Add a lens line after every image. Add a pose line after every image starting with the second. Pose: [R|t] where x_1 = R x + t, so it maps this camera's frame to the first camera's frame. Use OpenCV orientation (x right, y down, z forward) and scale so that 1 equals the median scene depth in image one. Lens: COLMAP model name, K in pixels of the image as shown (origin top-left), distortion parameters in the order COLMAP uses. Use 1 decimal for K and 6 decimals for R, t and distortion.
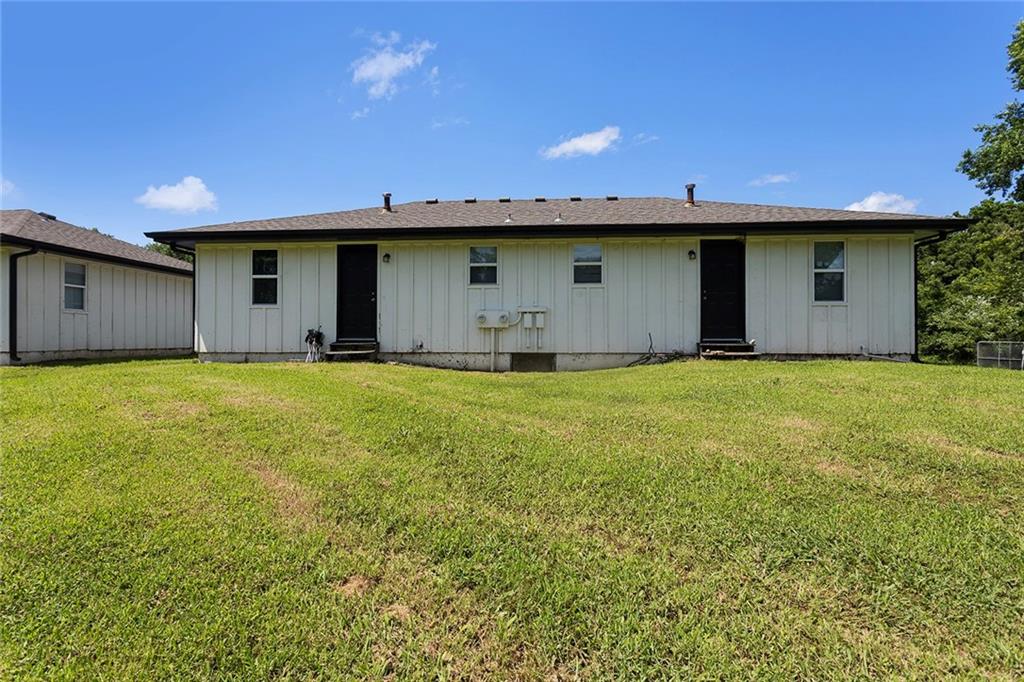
lens RADIAL K [[487.4, 0, 503.9], [0, 487.4, 348.5], [0, 0, 1]] dist [0.003119, 0.001367]
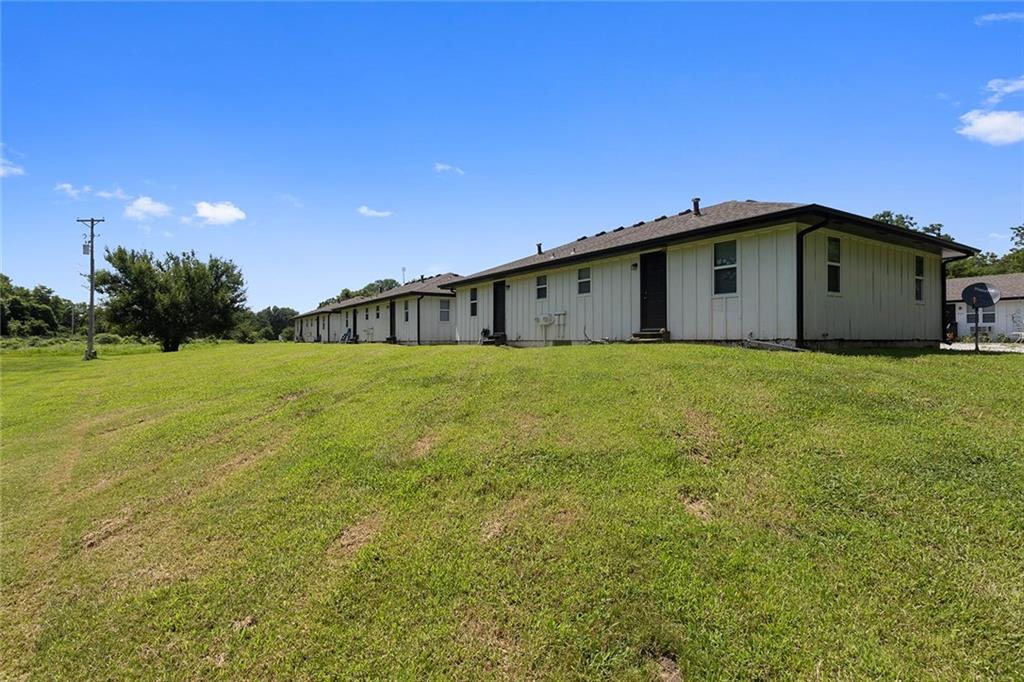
lens RADIAL K [[487.4, 0, 517.3], [0, 487.4, 338.7], [0, 0, 1]] dist [0.003119, 0.001367]
pose [[0.623369, -0.006152, -0.781903, 1.215100], [0.011842, 0.999929, 0.001573, 0.000614], [0.781838, -0.010240, 0.623398, -0.091438]]
